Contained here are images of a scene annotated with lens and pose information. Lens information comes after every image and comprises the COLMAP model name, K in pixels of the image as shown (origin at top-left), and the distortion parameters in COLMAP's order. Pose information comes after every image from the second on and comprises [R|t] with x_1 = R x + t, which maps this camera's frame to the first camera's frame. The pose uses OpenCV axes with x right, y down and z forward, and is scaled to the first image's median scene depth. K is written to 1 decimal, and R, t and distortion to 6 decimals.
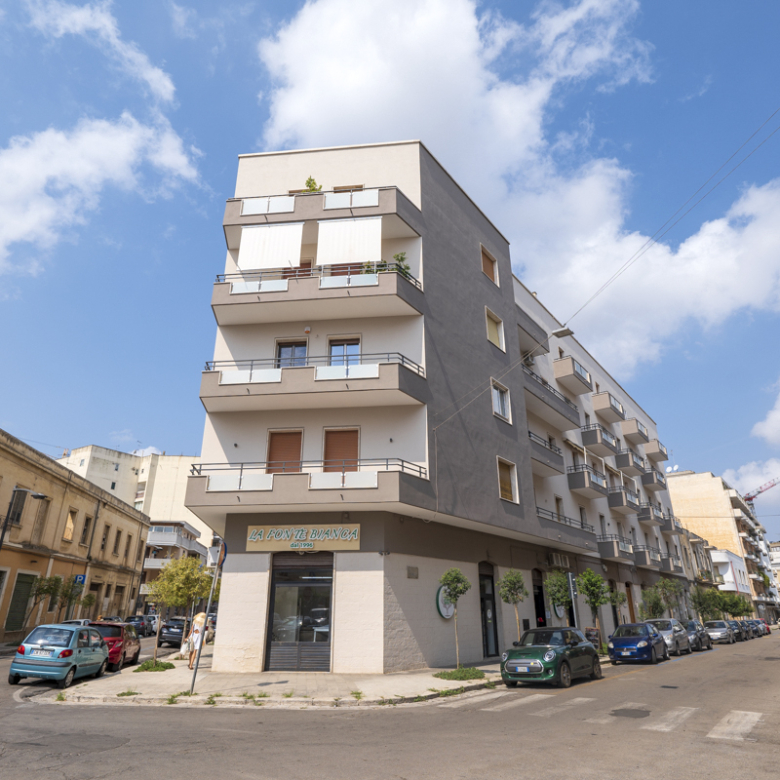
lens RADIAL K [[525.1, 0, 385.4], [0, 525.1, 390.9], [0, 0, 1]] dist [0.004901, 0.001530]
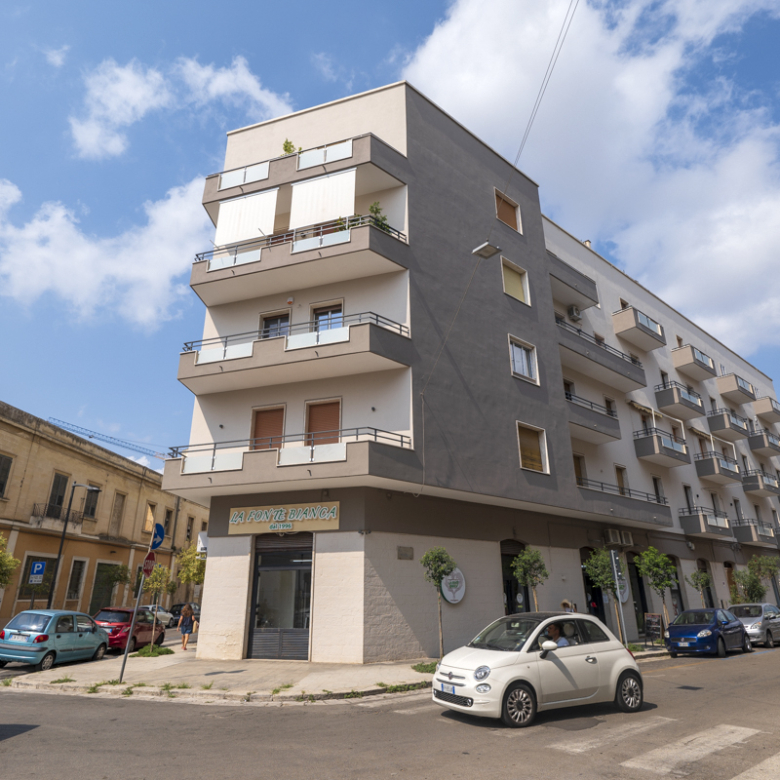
lens RADIAL K [[525.1, 0, 390.0], [0, 525.1, 388.7], [0, 0, 1]] dist [0.004901, 0.001530]
pose [[0.978703, -0.080159, -0.188982, 0.192472], [0.083729, 0.996428, 0.010969, 0.045960], [0.187428, -0.026558, 0.981919, 0.102045]]
